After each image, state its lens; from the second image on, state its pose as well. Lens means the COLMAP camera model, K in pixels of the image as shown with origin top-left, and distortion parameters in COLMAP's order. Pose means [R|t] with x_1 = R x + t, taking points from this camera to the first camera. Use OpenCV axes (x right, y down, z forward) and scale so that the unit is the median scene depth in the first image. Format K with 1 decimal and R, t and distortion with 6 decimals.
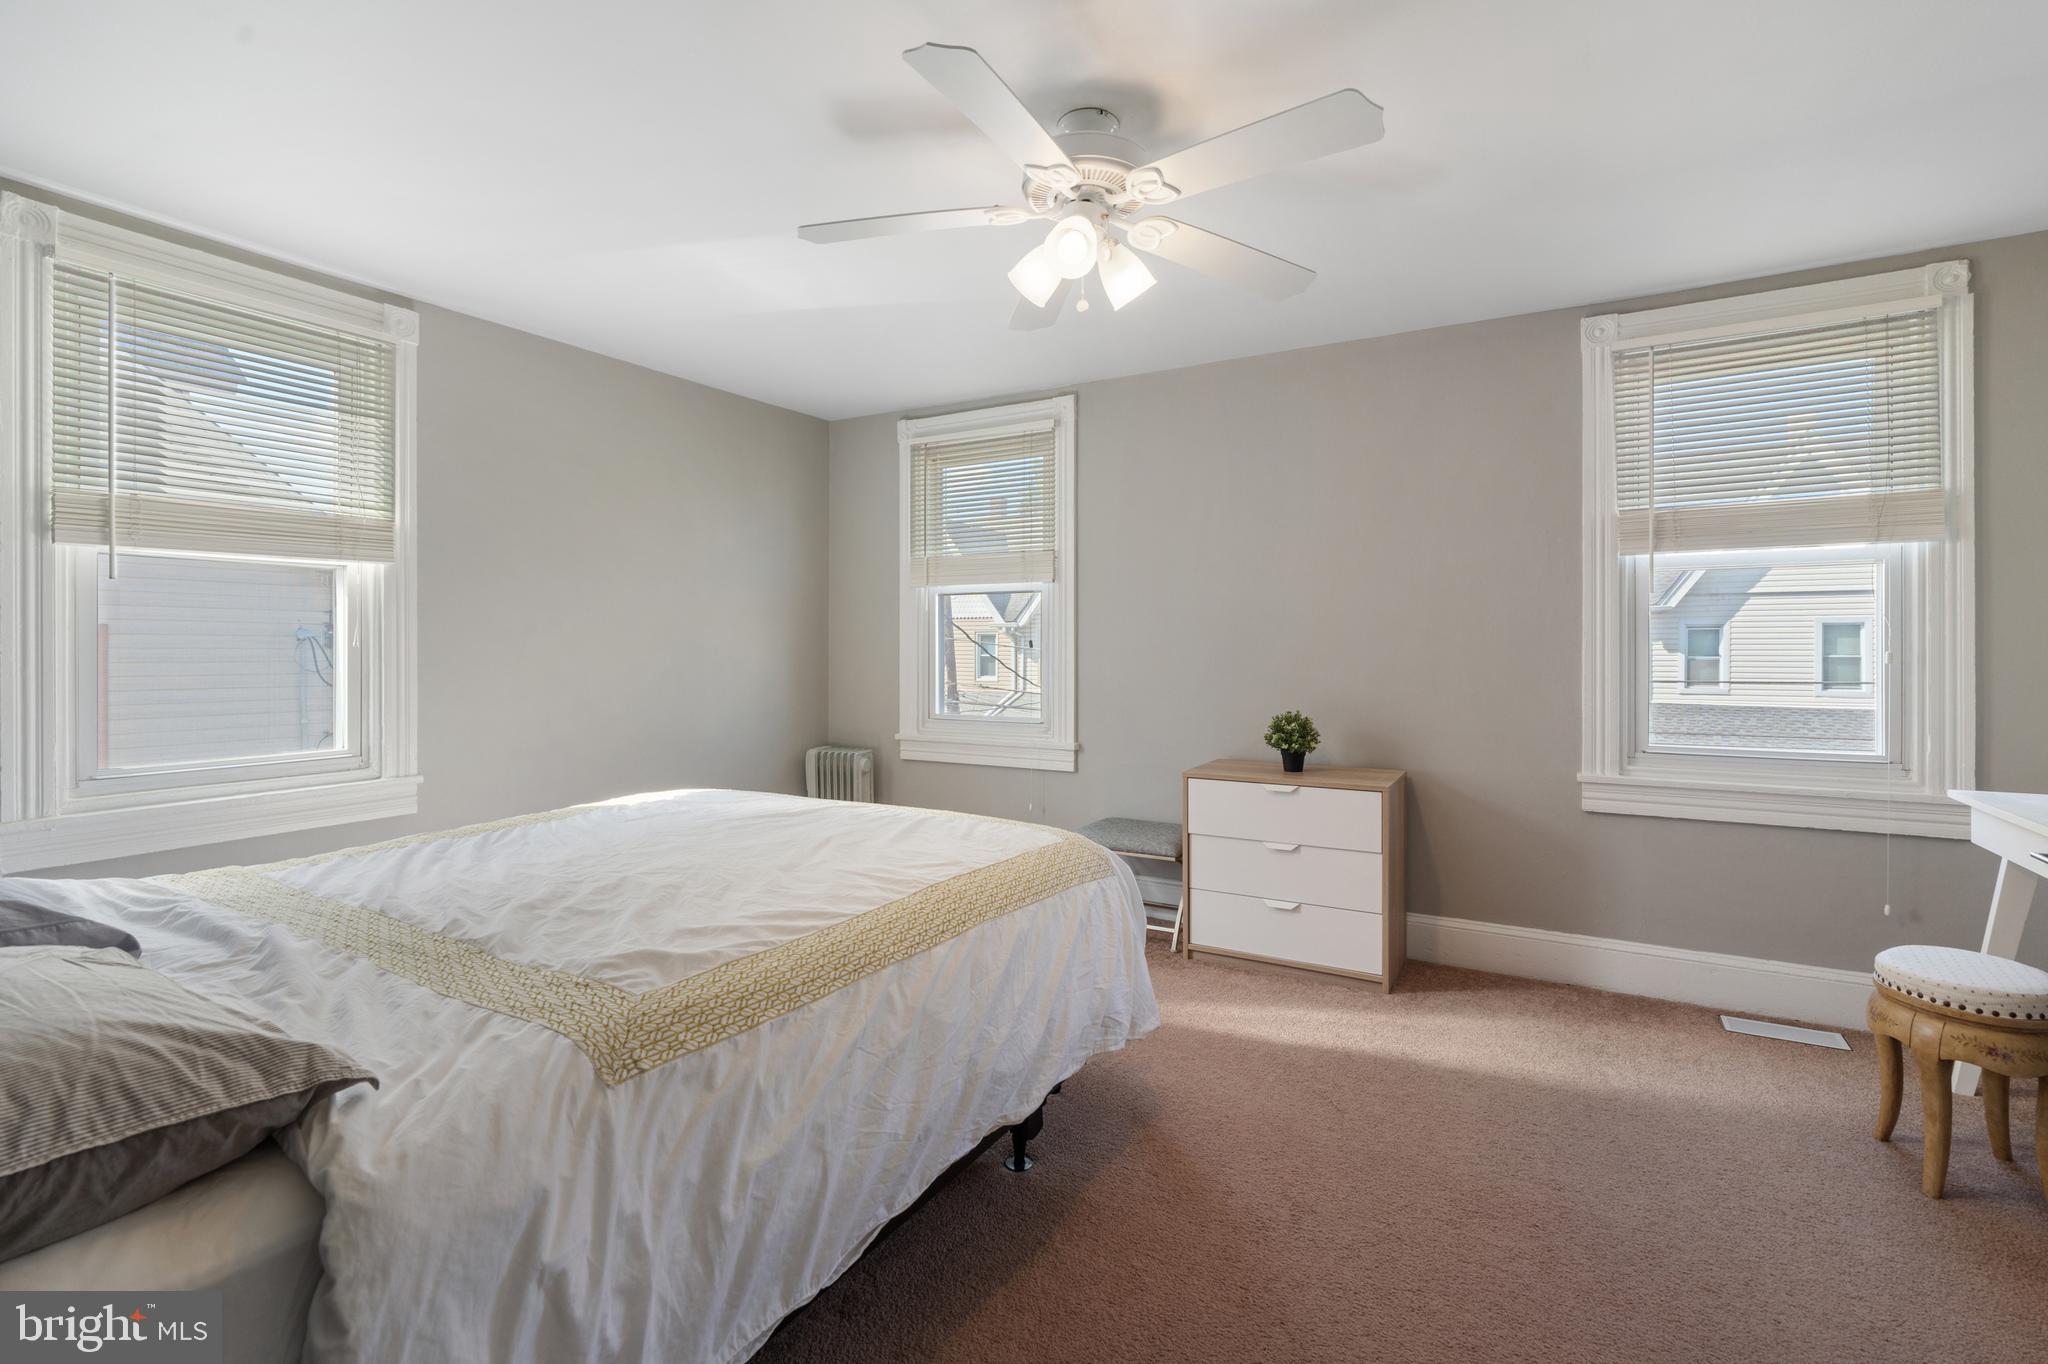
lens RADIAL K [[925.1, 0, 1019.5], [0, 925.1, 667.2], [0, 0, 1]] dist [-0.007093, 0.001802]
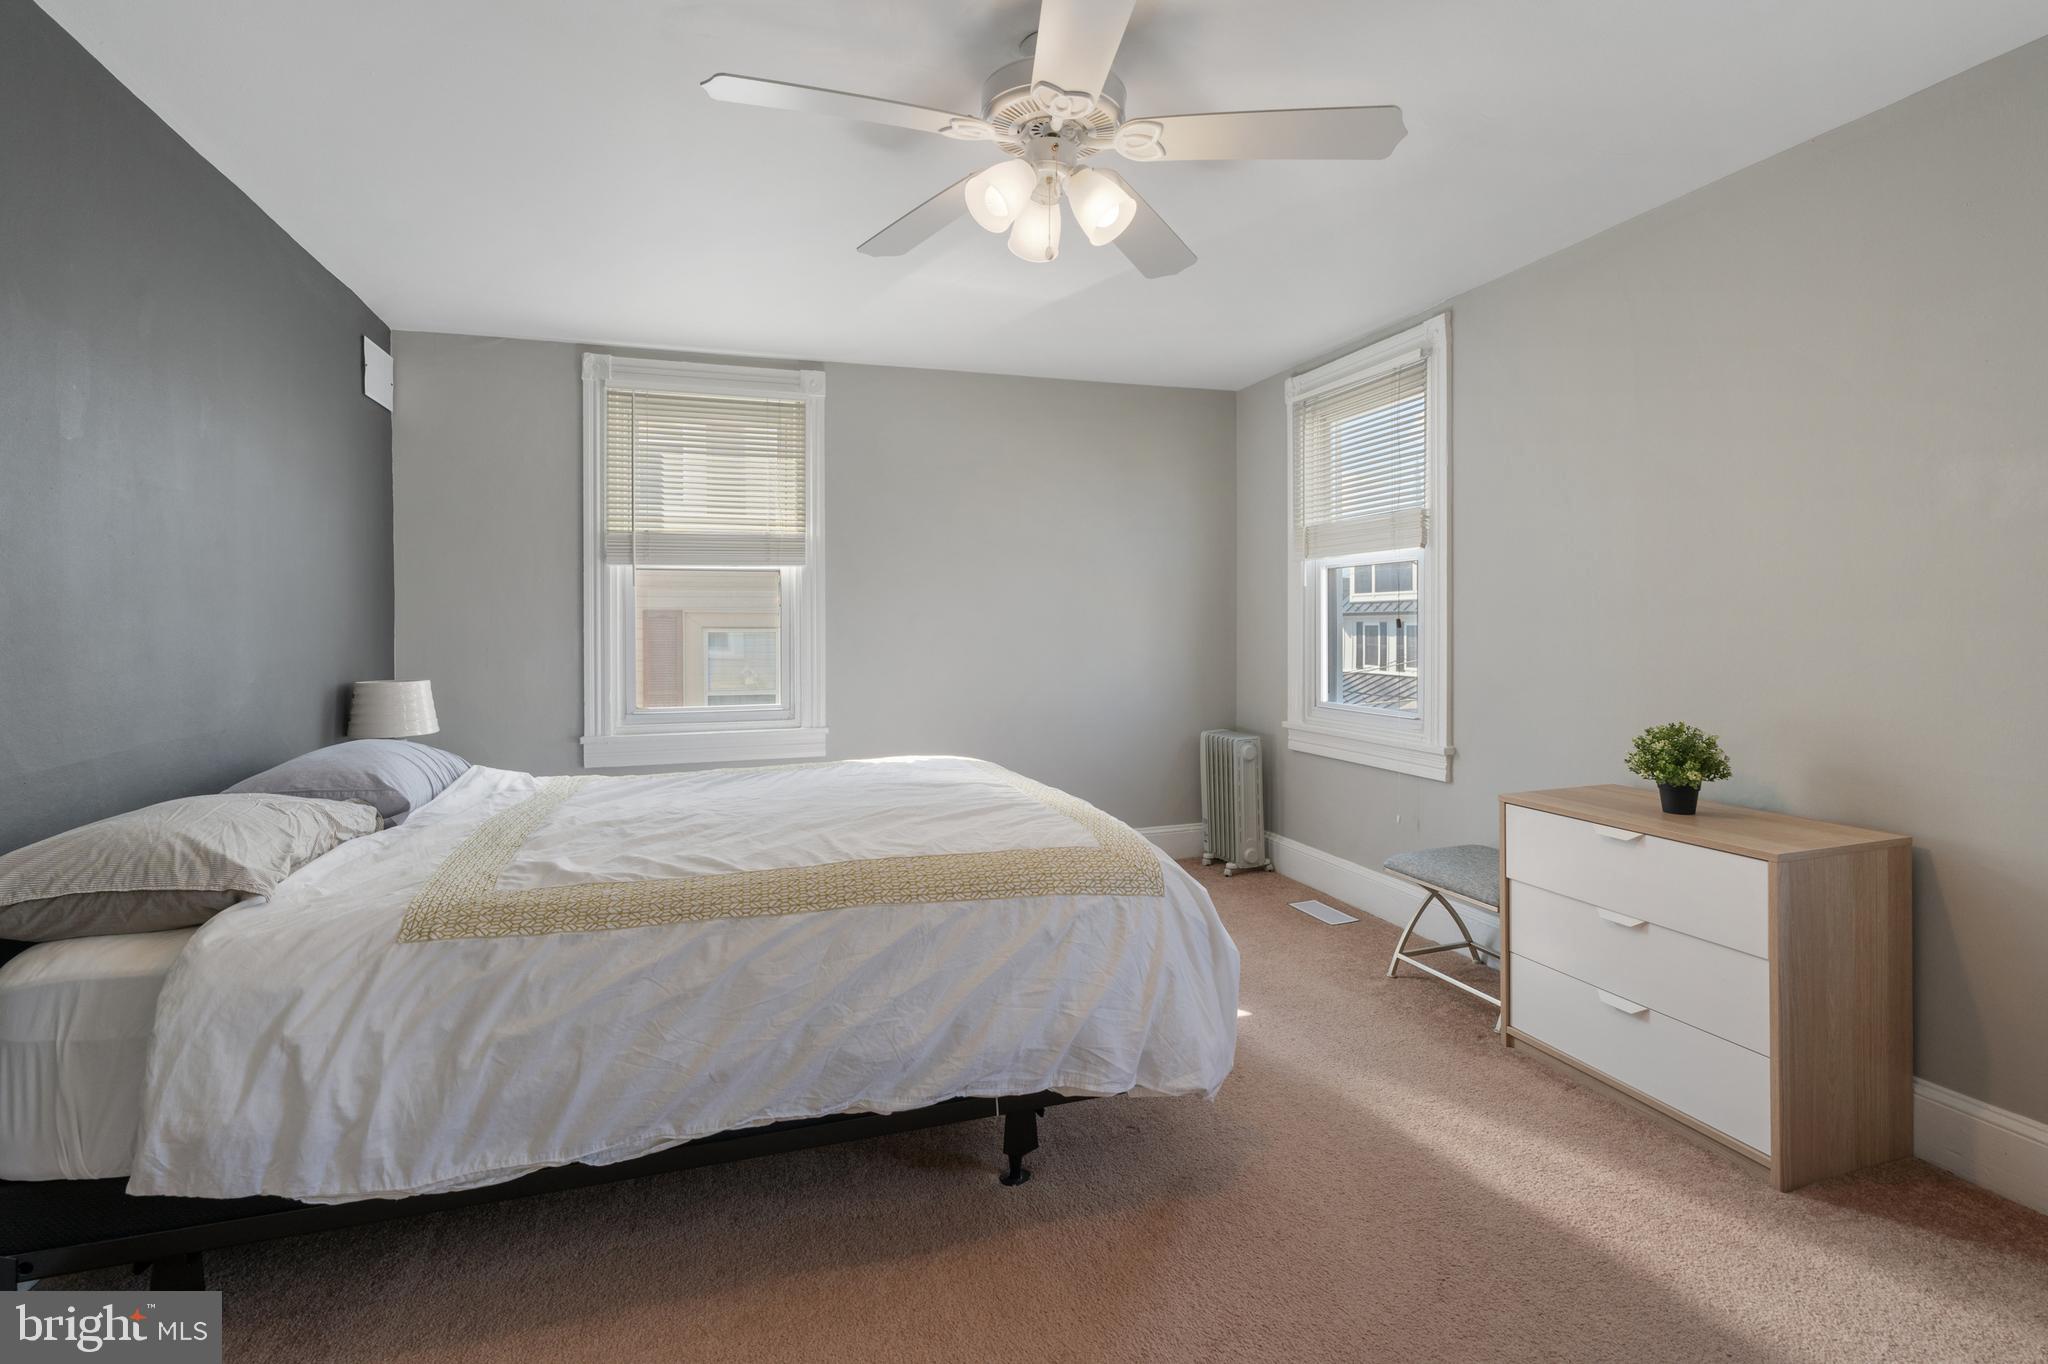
lens RADIAL K [[925.1, 0, 991.6], [0, 925.1, 651.3], [0, 0, 1]] dist [-0.007093, 0.001802]
pose [[0.745329, 0.015168, -0.666525, 0.436341], [-0.010677, 0.999885, 0.010816, -0.007697], [0.666612, -0.000945, 0.745405, 0.202556]]
